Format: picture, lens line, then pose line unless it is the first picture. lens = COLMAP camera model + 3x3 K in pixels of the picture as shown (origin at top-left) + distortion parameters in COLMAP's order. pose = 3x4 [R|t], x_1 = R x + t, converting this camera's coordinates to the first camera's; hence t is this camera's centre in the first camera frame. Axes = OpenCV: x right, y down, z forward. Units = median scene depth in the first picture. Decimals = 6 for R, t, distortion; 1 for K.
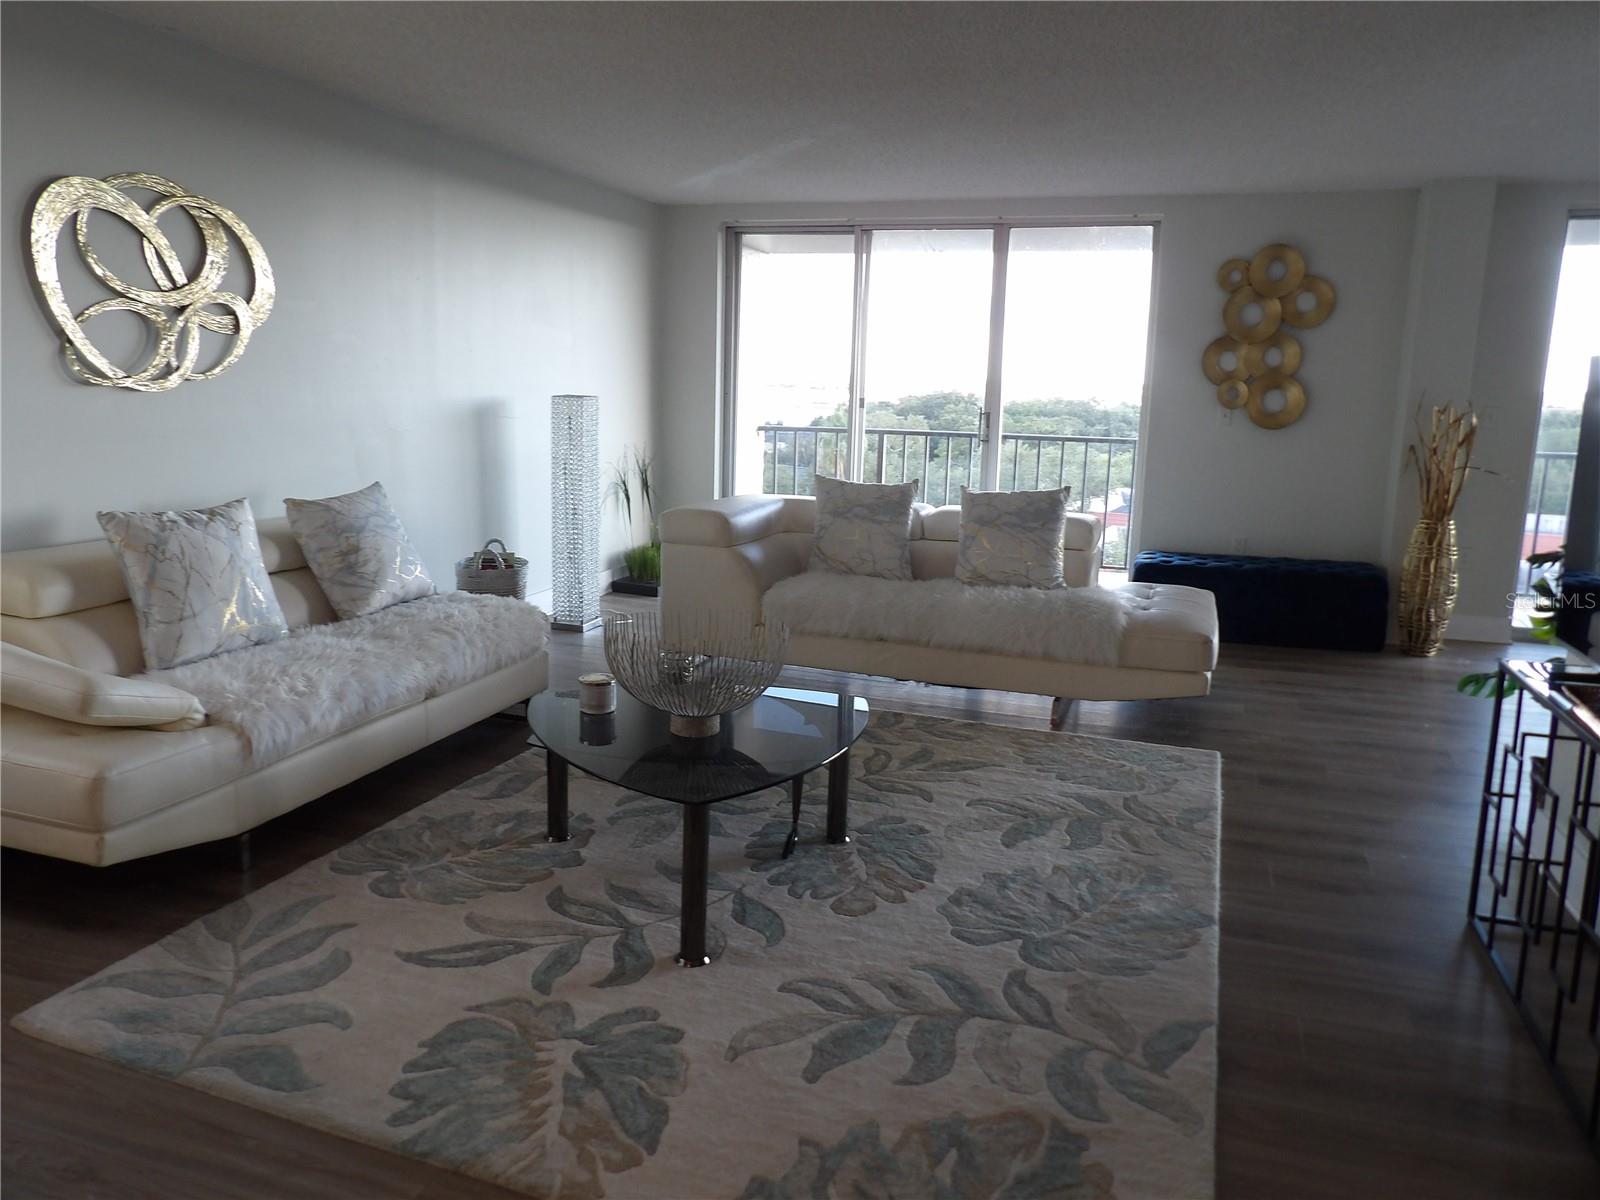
lens RADIAL K [[1149.8, 0, 803.1], [0, 1149.8, 597.4], [0, 0, 1]] dist [-0.026415, 0.039258]
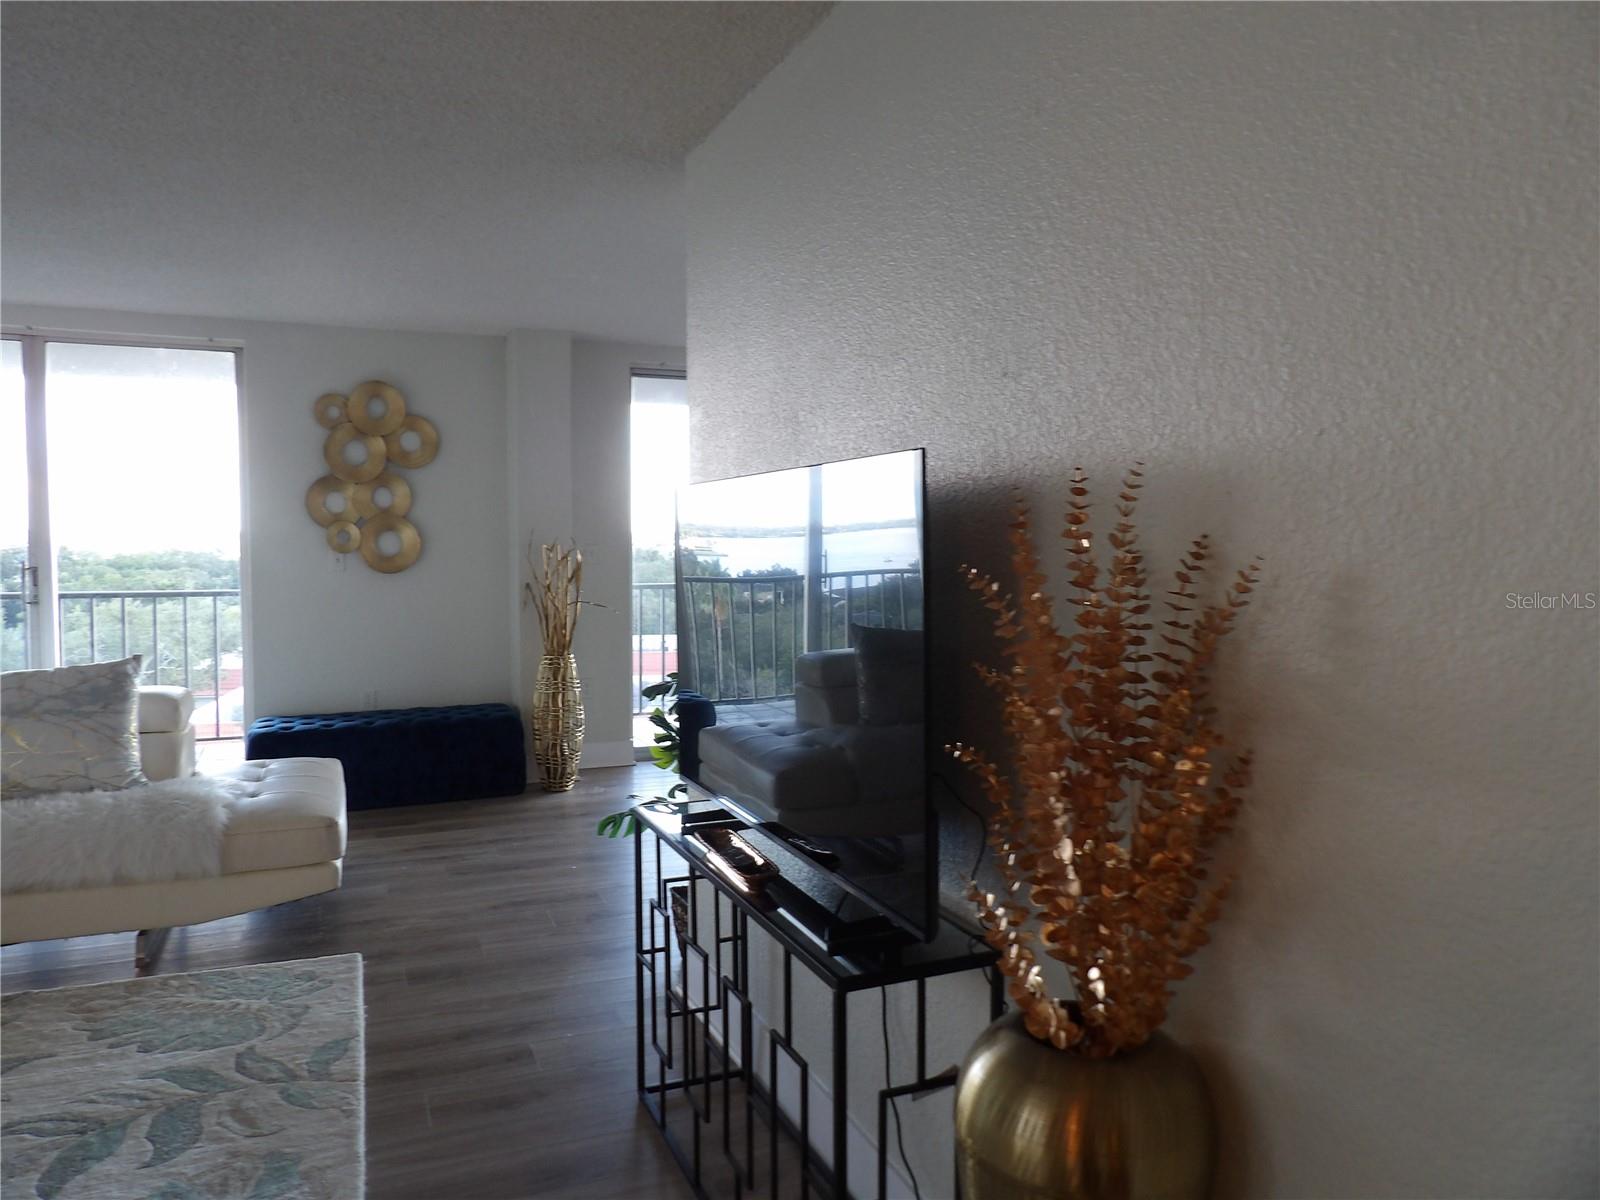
lens RADIAL K [[1149.8, 0, 803.1], [0, 1149.8, 597.4], [0, 0, 1]] dist [-0.026415, 0.039258]
pose [[0.752859, -0.053882, 0.655973, 0.063102], [0.135392, 0.988007, -0.074233, -0.015733], [-0.644106, 0.144701, 0.751125, 0.107269]]
